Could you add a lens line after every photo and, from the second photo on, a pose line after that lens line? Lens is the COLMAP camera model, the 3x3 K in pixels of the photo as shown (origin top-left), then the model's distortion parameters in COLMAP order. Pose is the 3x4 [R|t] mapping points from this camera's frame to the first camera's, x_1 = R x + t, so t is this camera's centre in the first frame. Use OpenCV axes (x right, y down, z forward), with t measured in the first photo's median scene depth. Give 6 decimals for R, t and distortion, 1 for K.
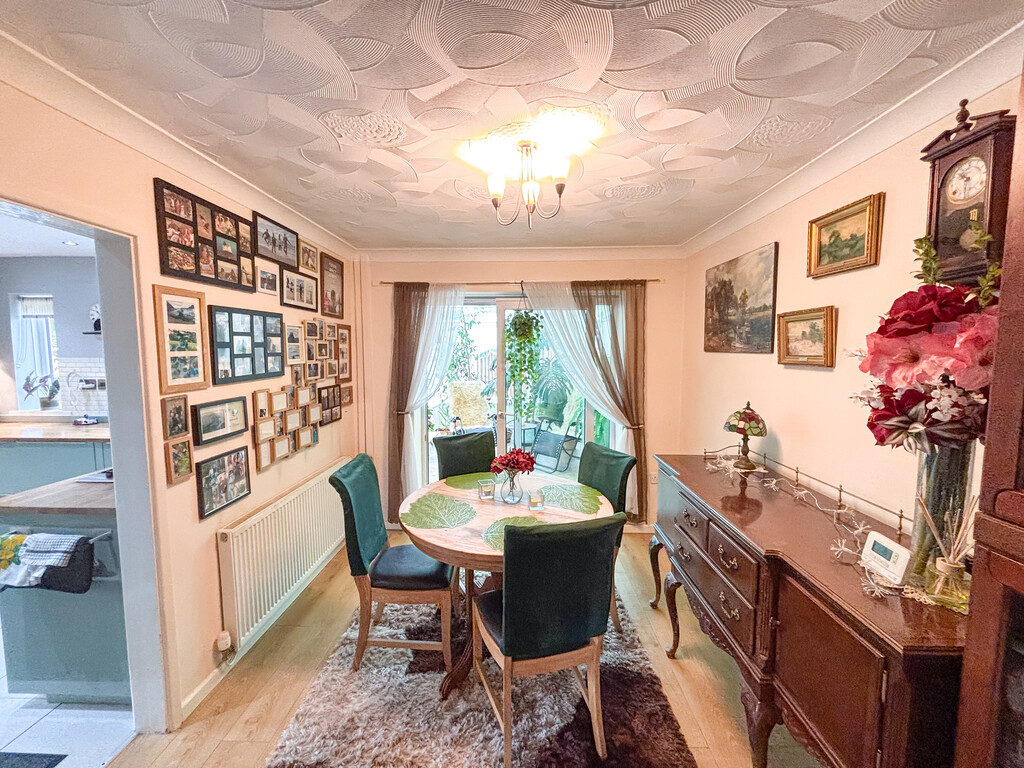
lens RADIAL K [[414.3, 0, 509.0], [0, 414.3, 383.7], [0, 0, 1]] dist [0.015670, -0.008222]
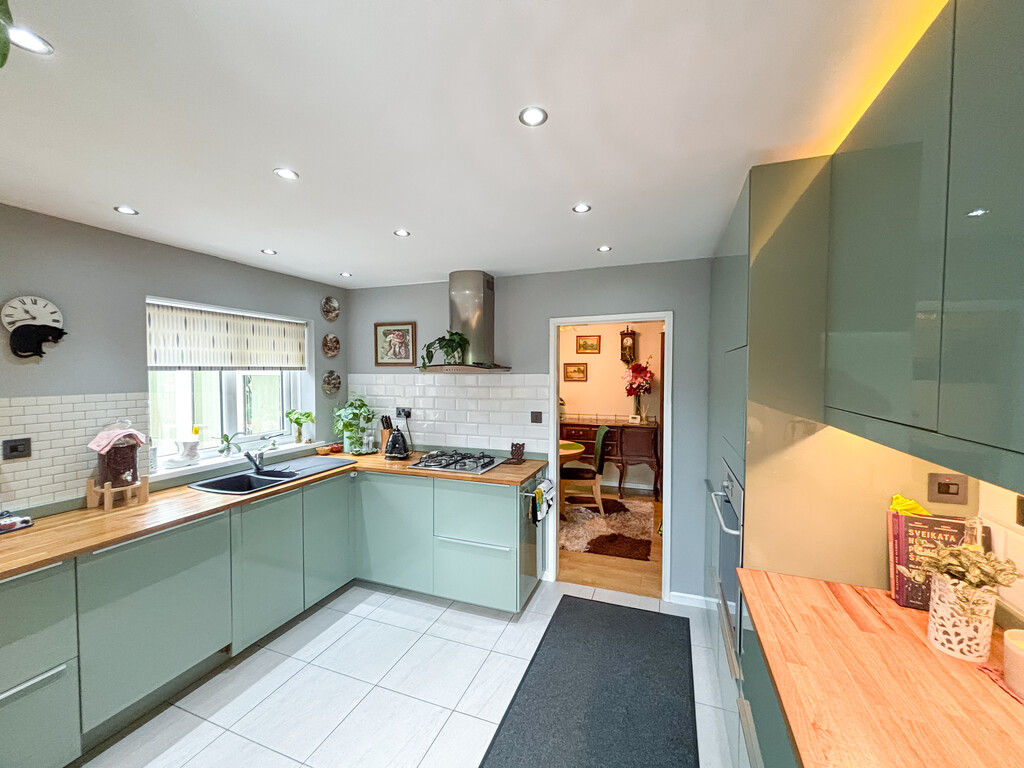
lens RADIAL K [[414.3, 0, 509.0], [0, 414.3, 383.7], [0, 0, 1]] dist [0.015670, -0.008222]
pose [[0.327214, -0.025930, 0.944595, -2.147591], [0.075187, 0.997169, 0.001328, -0.057194], [-0.941955, 0.070586, 0.328237, 0.416267]]
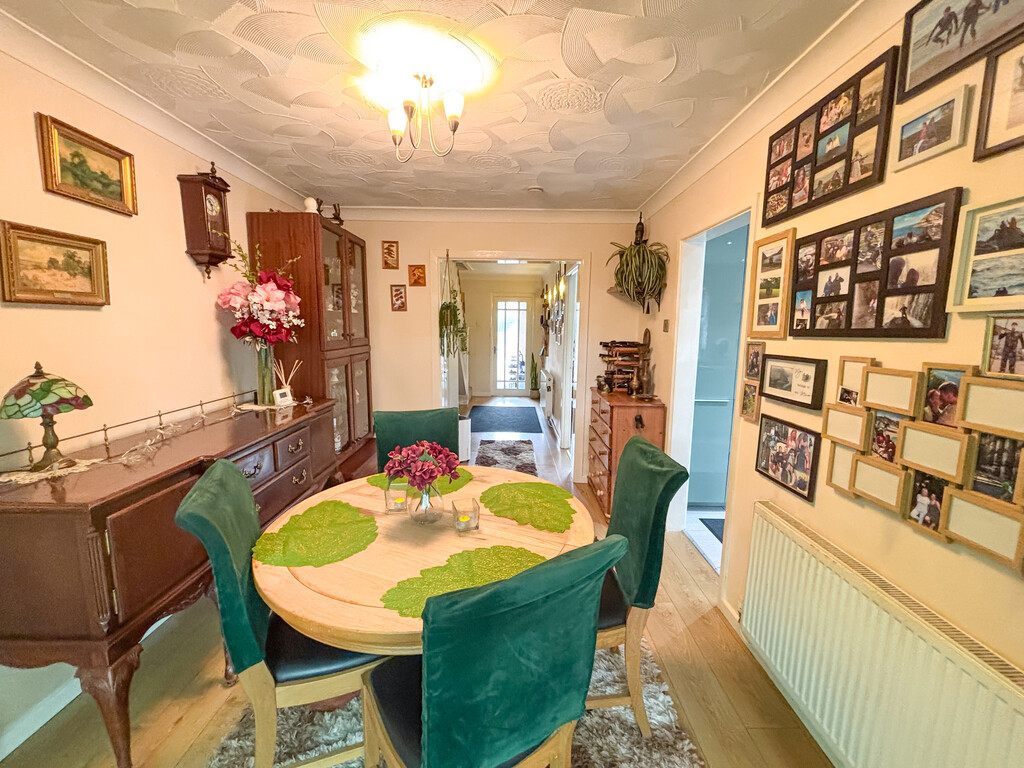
lens RADIAL K [[414.3, 0, 509.0], [0, 414.3, 383.7], [0, 0, 1]] dist [0.015670, -0.008222]
pose [[-0.999620, -0.008202, -0.026308, -0.106598], [-0.013713, 0.976135, 0.216731, -0.071349], [0.023902, 0.217009, -0.975877, 1.659372]]
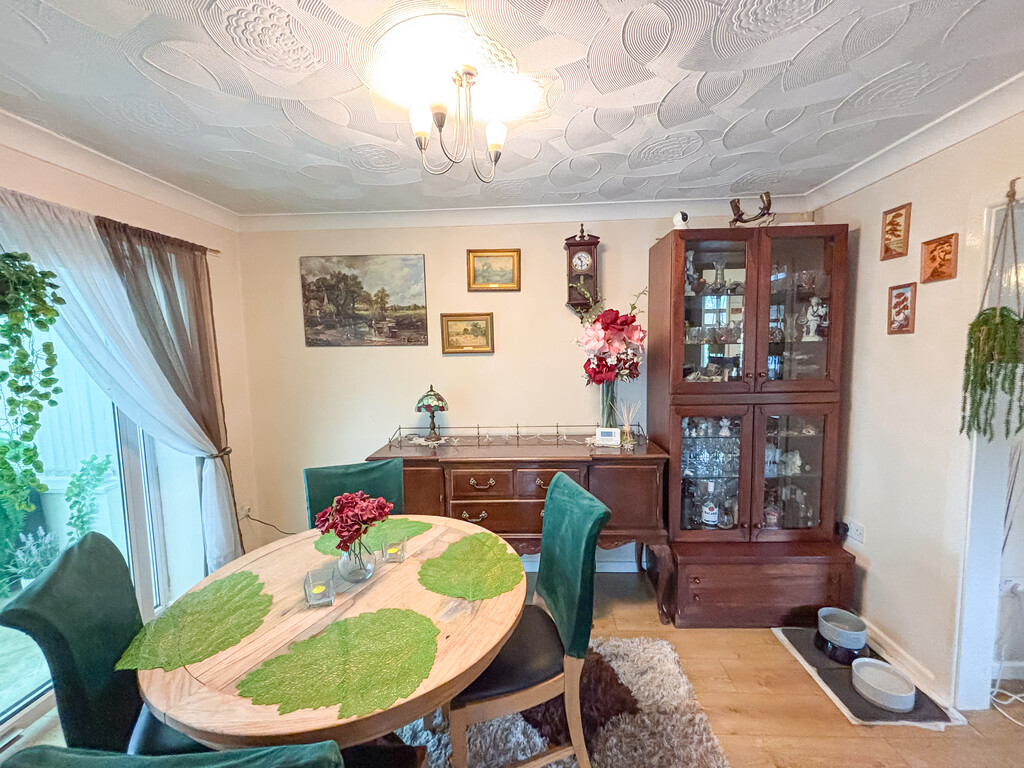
lens RADIAL K [[409.2, 0, 519.2], [0, 409.2, 385.4], [0, 0, 1]] dist [0.000802, -0.000273]
pose [[0.010944, -0.092780, 0.995627, -0.608345], [0.099320, 0.990863, 0.091244, -0.039642], [-0.994995, 0.097887, 0.020059, 0.740775]]
